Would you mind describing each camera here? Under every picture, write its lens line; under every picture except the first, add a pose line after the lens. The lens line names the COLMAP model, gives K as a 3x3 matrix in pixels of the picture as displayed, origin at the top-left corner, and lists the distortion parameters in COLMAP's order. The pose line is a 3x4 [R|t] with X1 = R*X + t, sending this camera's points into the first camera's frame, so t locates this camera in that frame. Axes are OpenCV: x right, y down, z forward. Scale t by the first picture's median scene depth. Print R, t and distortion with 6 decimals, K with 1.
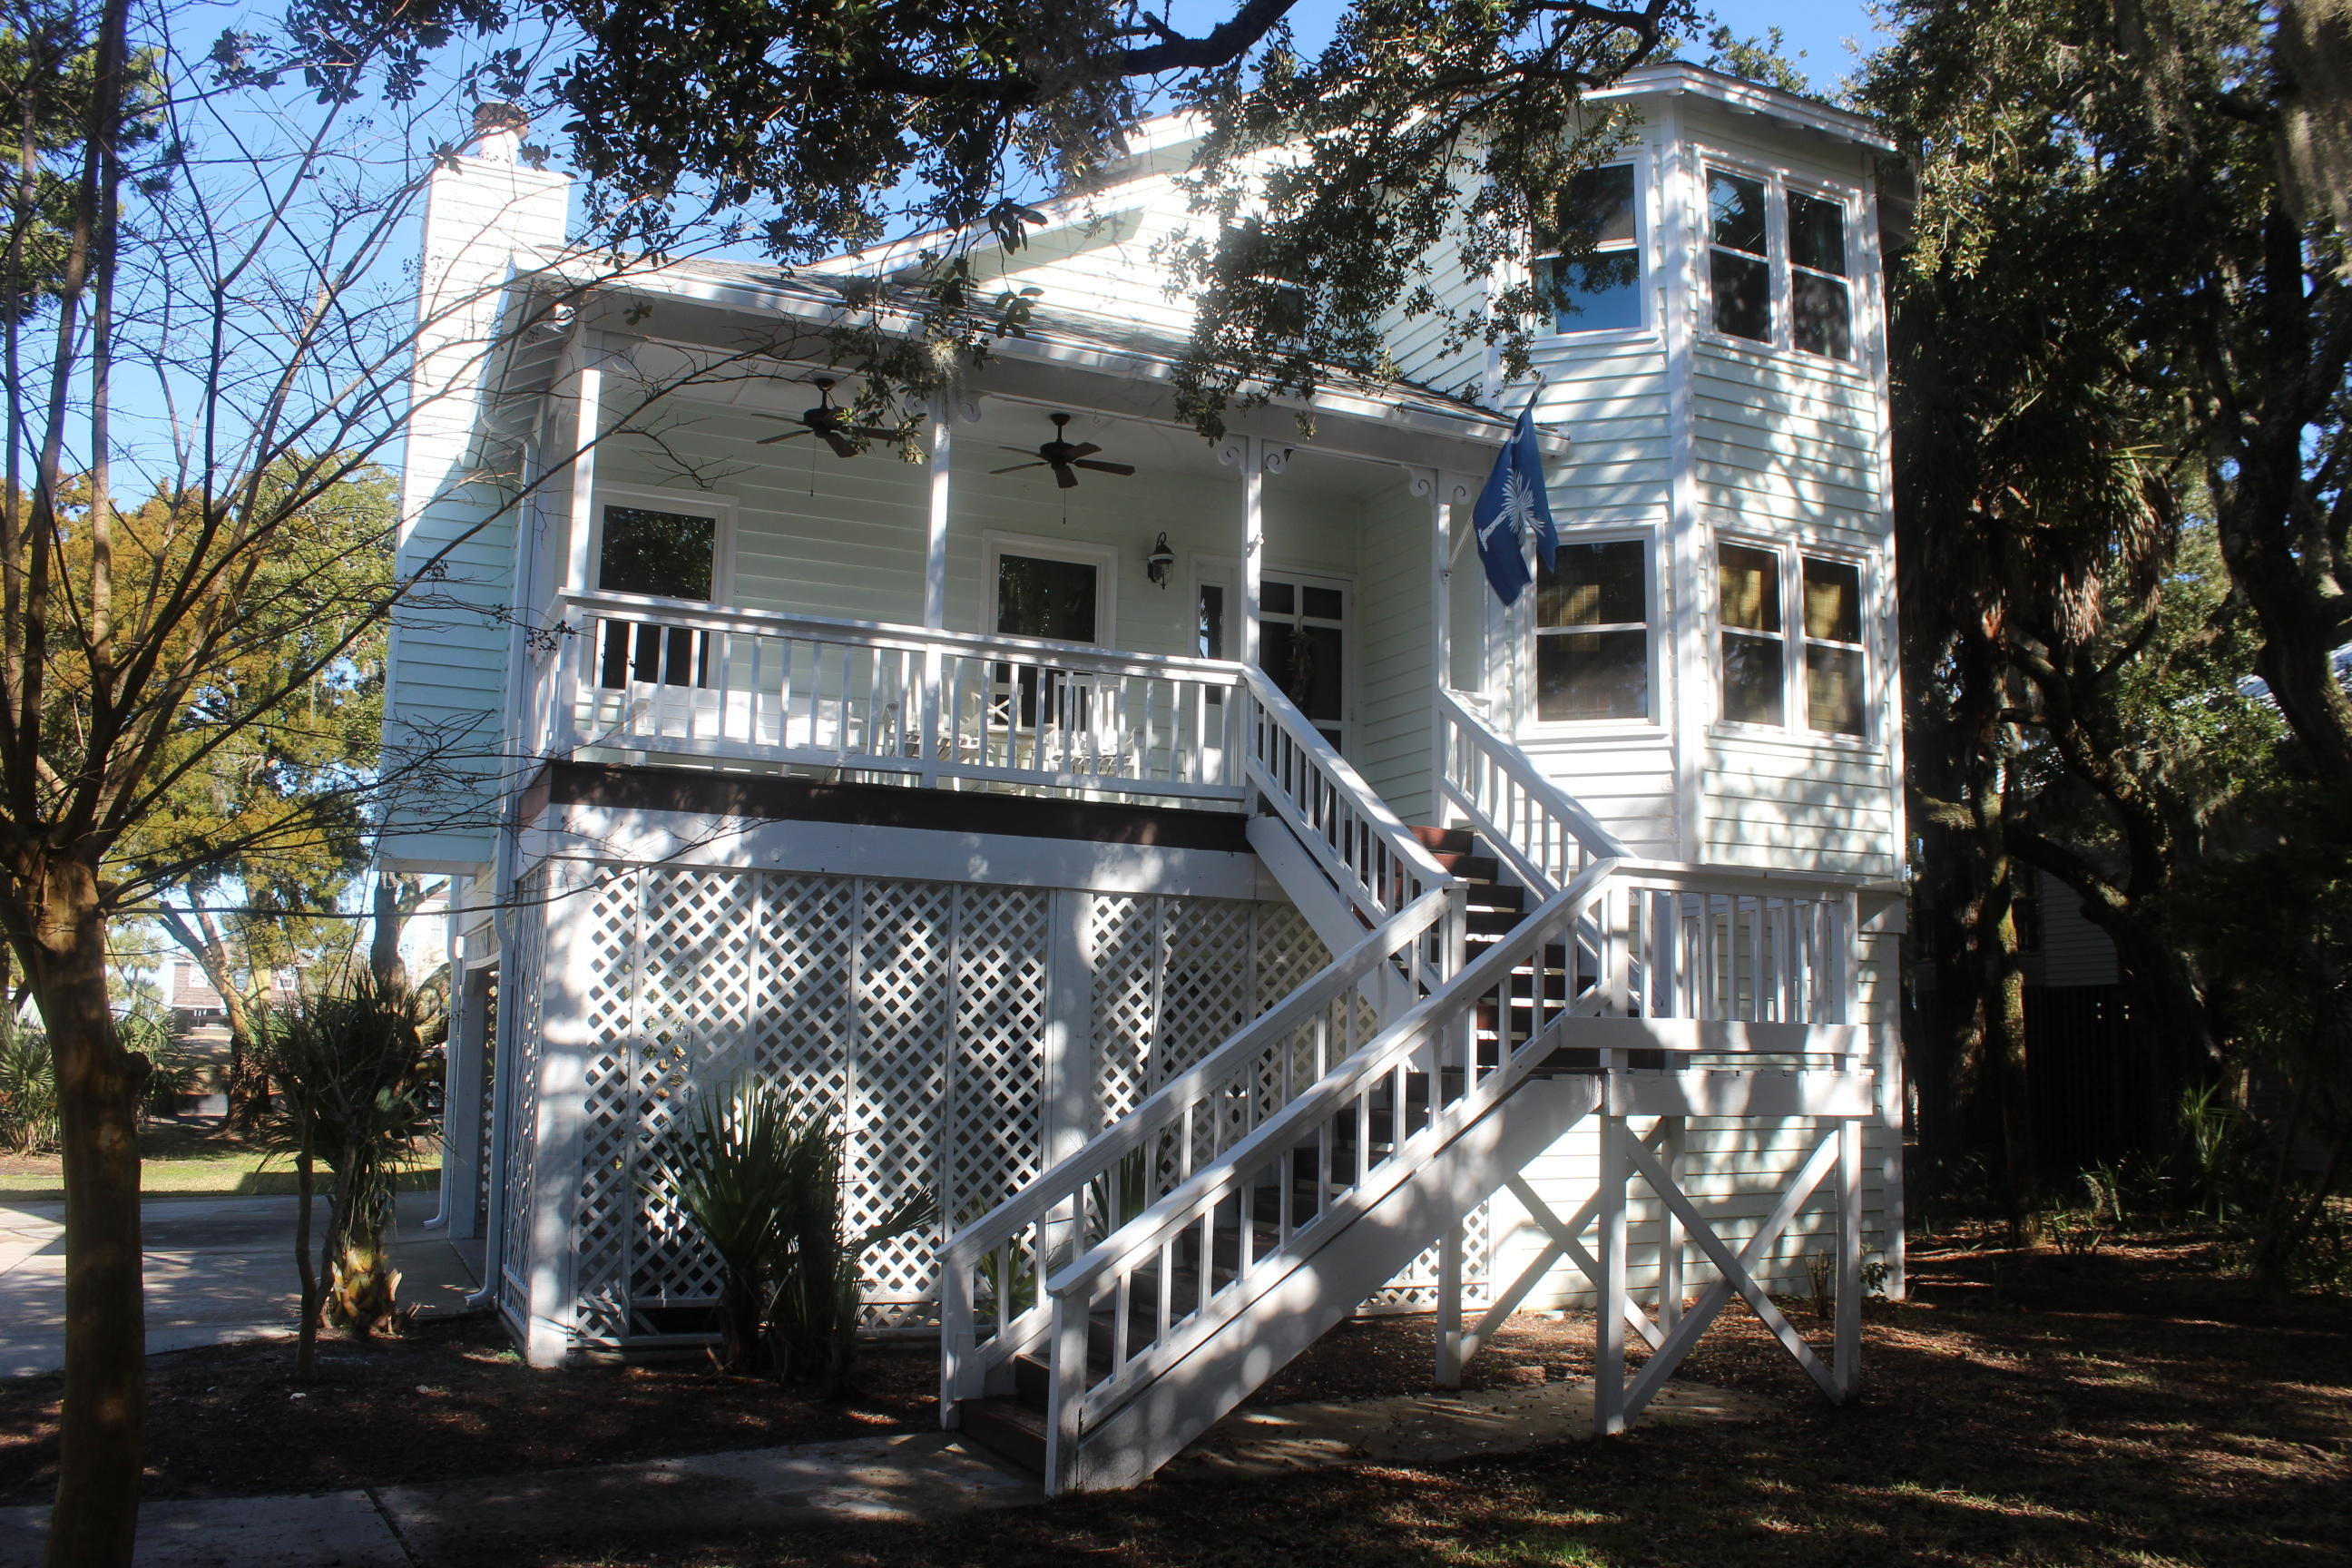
lens RADIAL K [[1905.2, 0, 1176.0], [0, 1905.2, 784.0], [0, 0, 1]] dist [-0.141620, 0.143438]
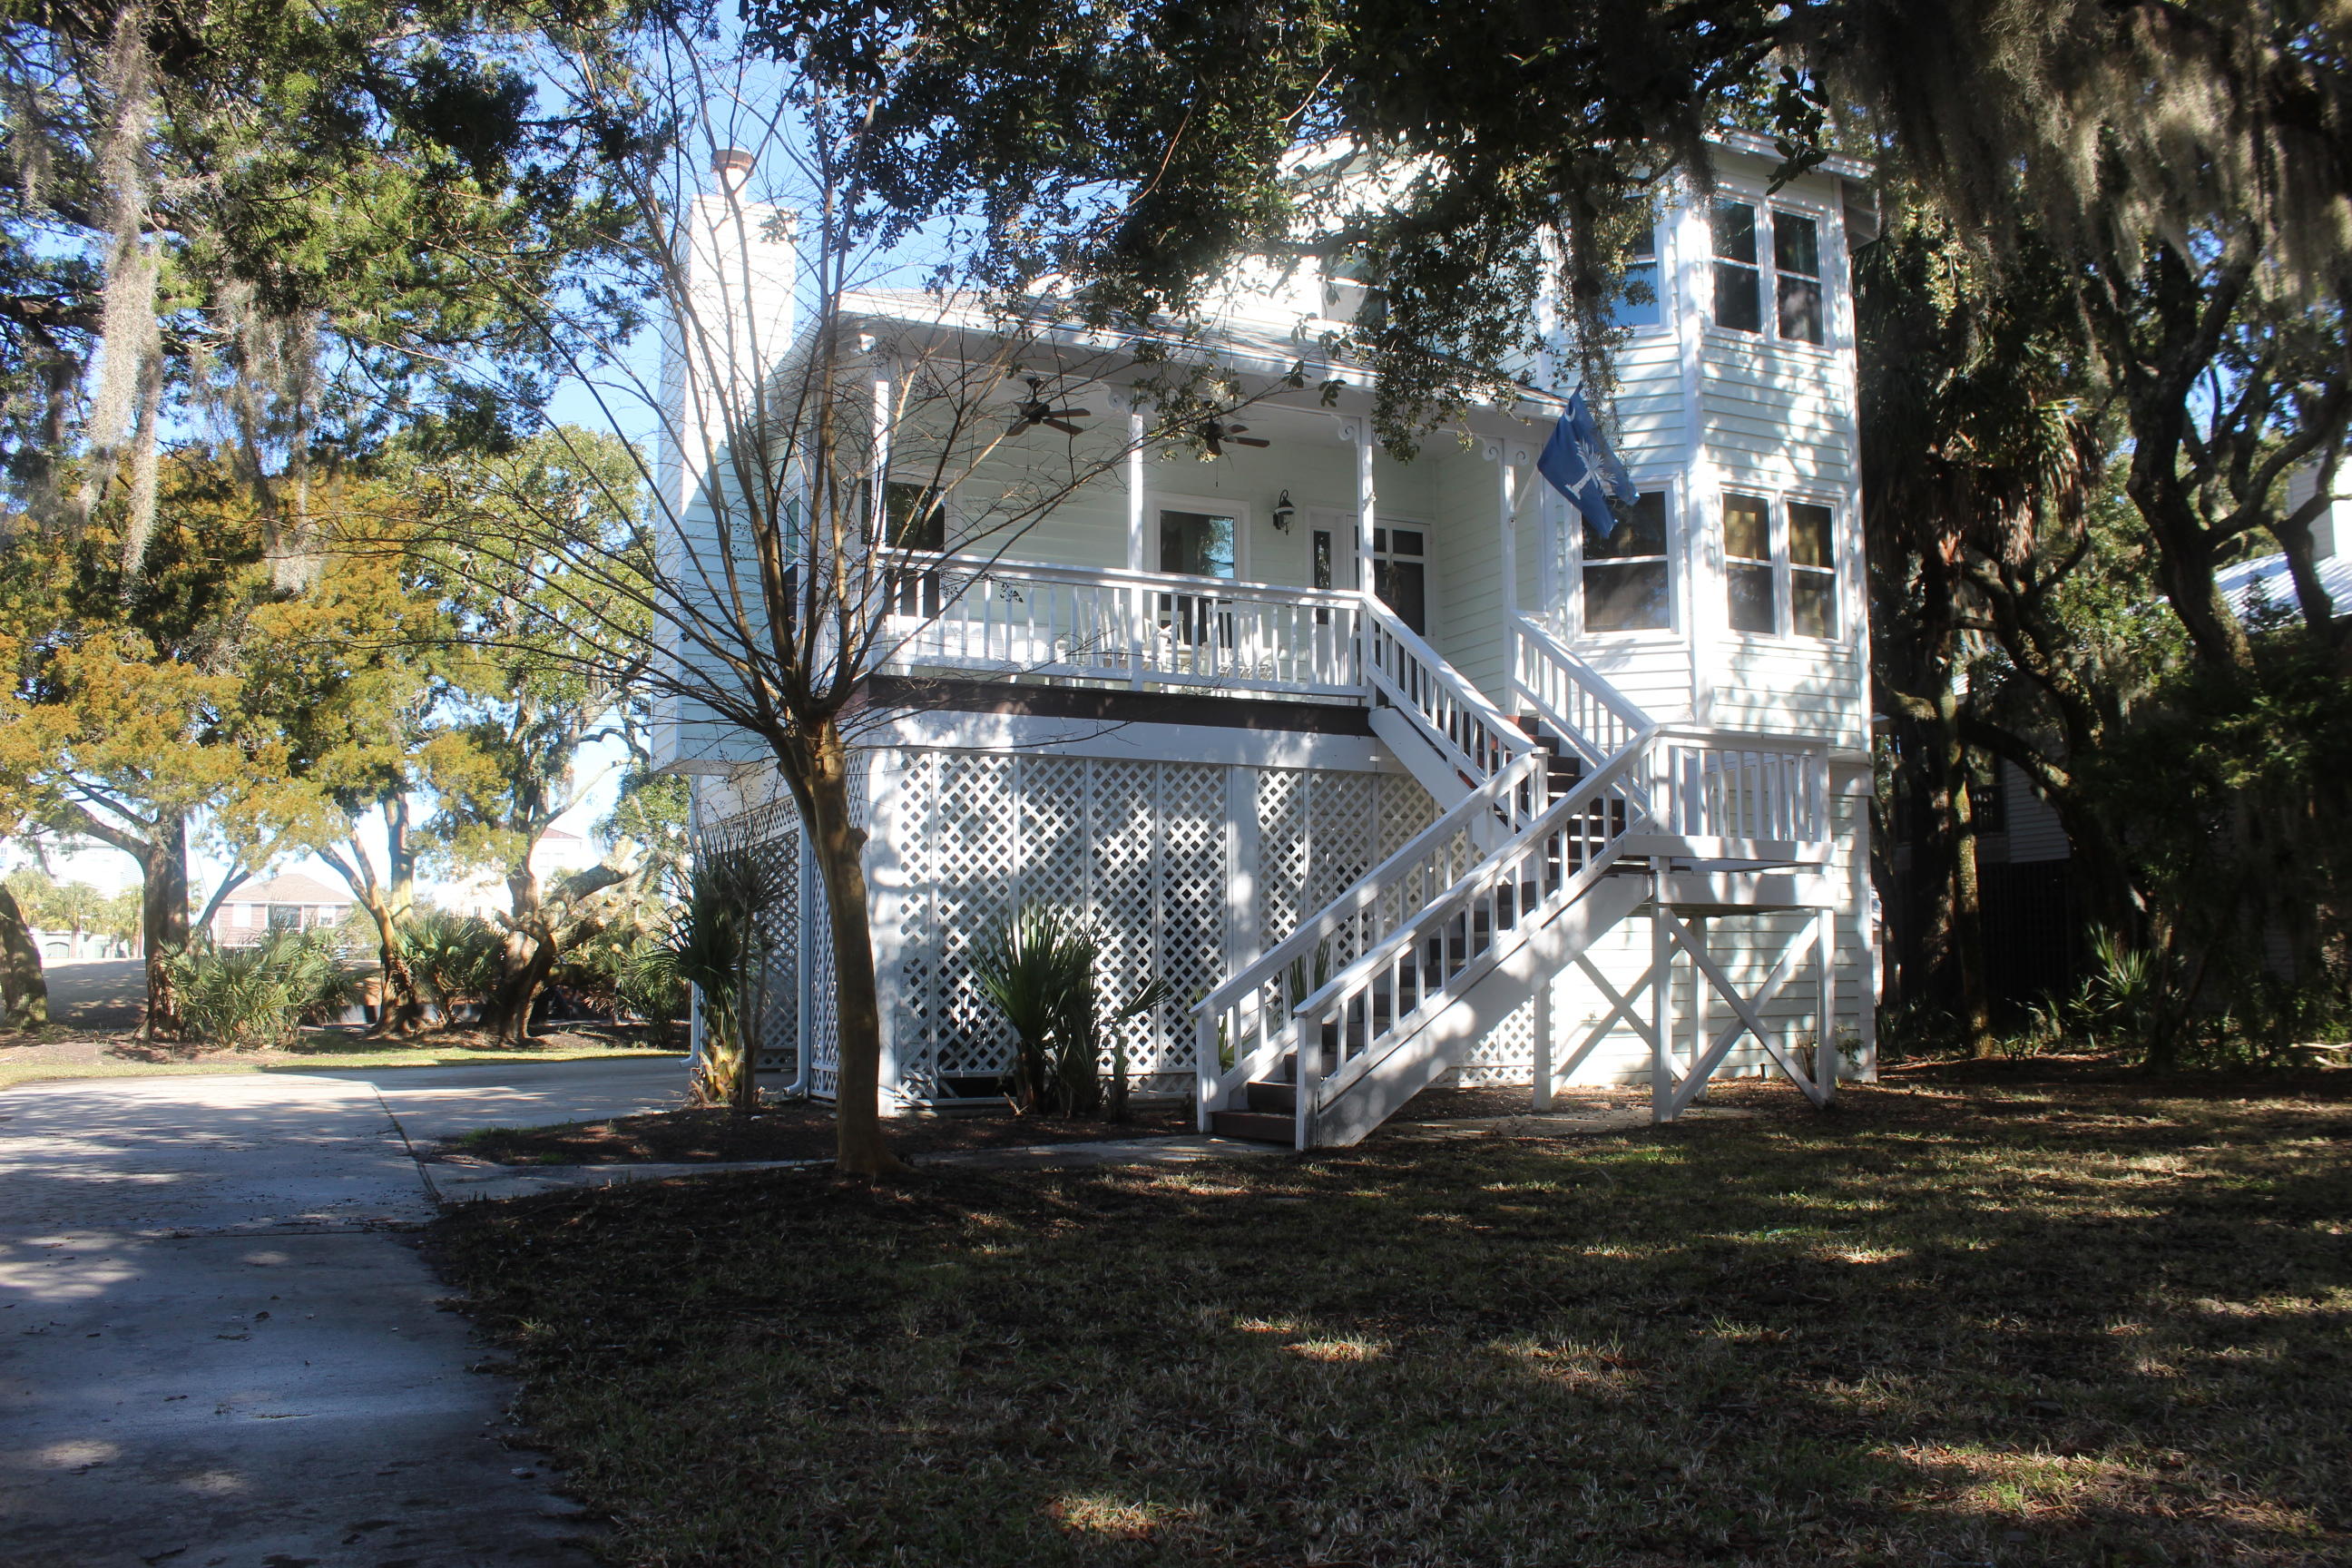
lens RADIAL K [[1905.2, 0, 1176.0], [0, 1905.2, 784.0], [0, 0, 1]] dist [-0.141620, 0.143438]
pose [[0.999757, -0.021649, 0.004190, -0.114559], [0.021474, 0.999038, 0.038240, 0.017496], [-0.005014, -0.038141, 0.999260, -0.350309]]
